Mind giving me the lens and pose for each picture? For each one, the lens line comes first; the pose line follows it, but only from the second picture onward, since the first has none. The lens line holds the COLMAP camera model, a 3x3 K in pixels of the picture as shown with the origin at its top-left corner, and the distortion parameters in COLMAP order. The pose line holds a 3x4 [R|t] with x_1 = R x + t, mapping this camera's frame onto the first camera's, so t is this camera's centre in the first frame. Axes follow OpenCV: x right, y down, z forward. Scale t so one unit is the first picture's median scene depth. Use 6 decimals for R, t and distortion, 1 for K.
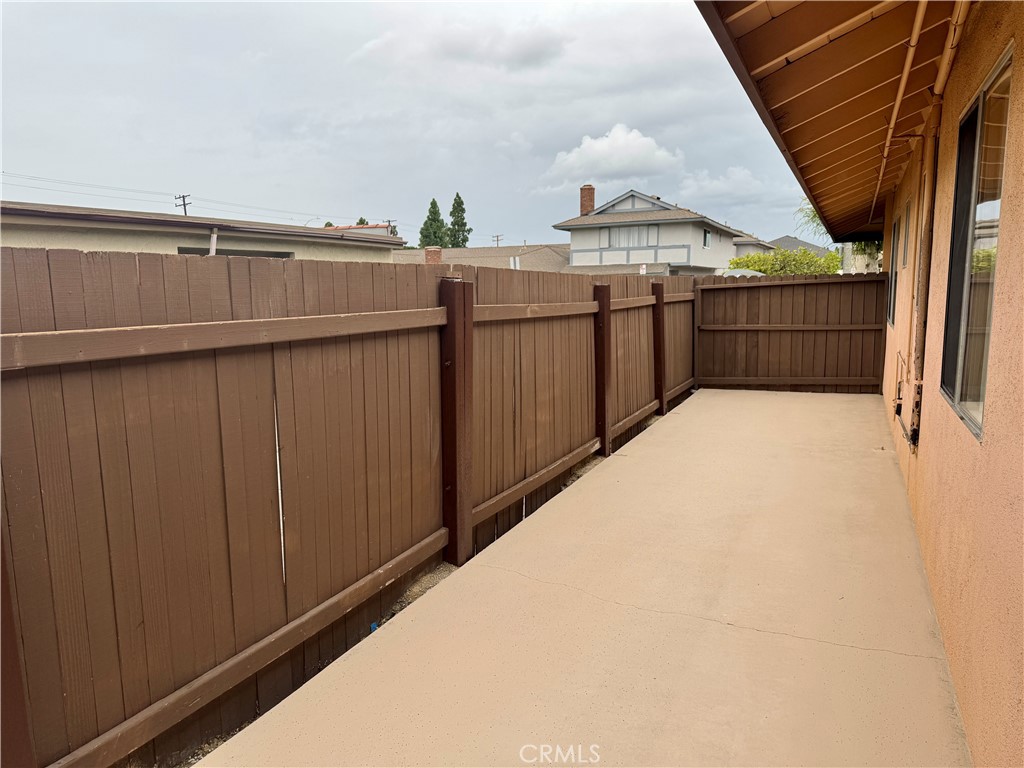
lens RADIAL K [[732.3, 0, 505.8], [0, 732.3, 387.5], [0, 0, 1]] dist [0.136883, -0.236473]
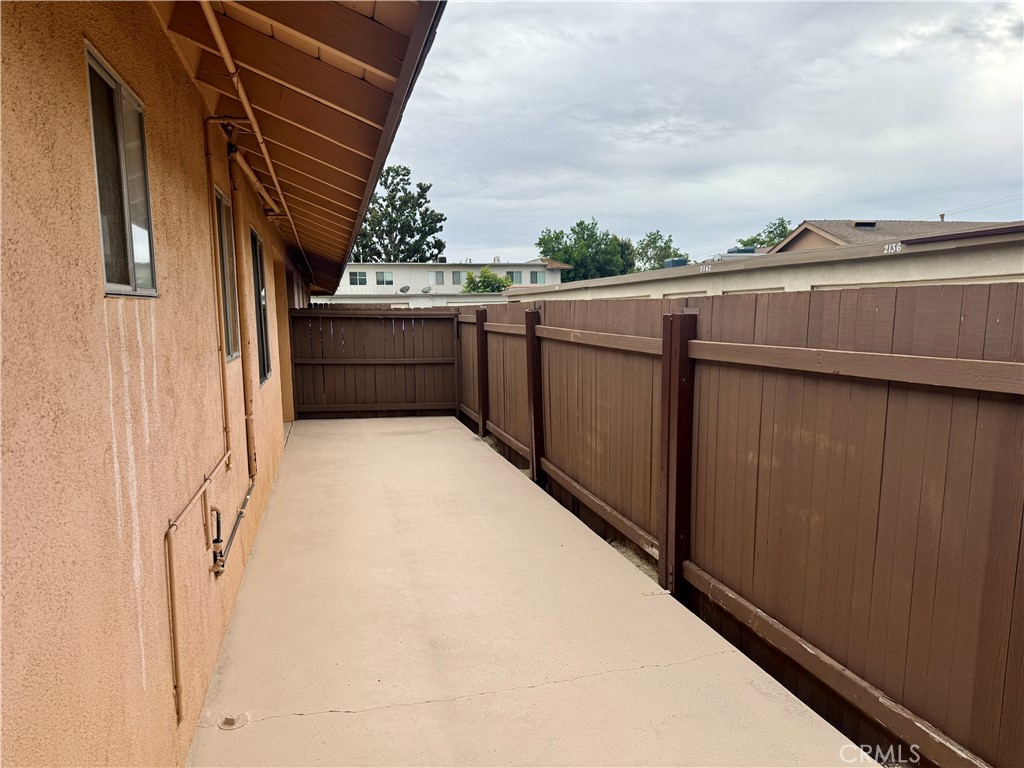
lens RADIAL K [[732.3, 0, 505.8], [0, 732.3, 387.5], [0, 0, 1]] dist [0.136883, -0.236473]
pose [[-0.778173, 0.048572, -0.626169, 0.710251], [-0.105305, 0.972800, 0.206329, -0.211394], [0.619158, 0.226498, -0.751892, 1.522799]]
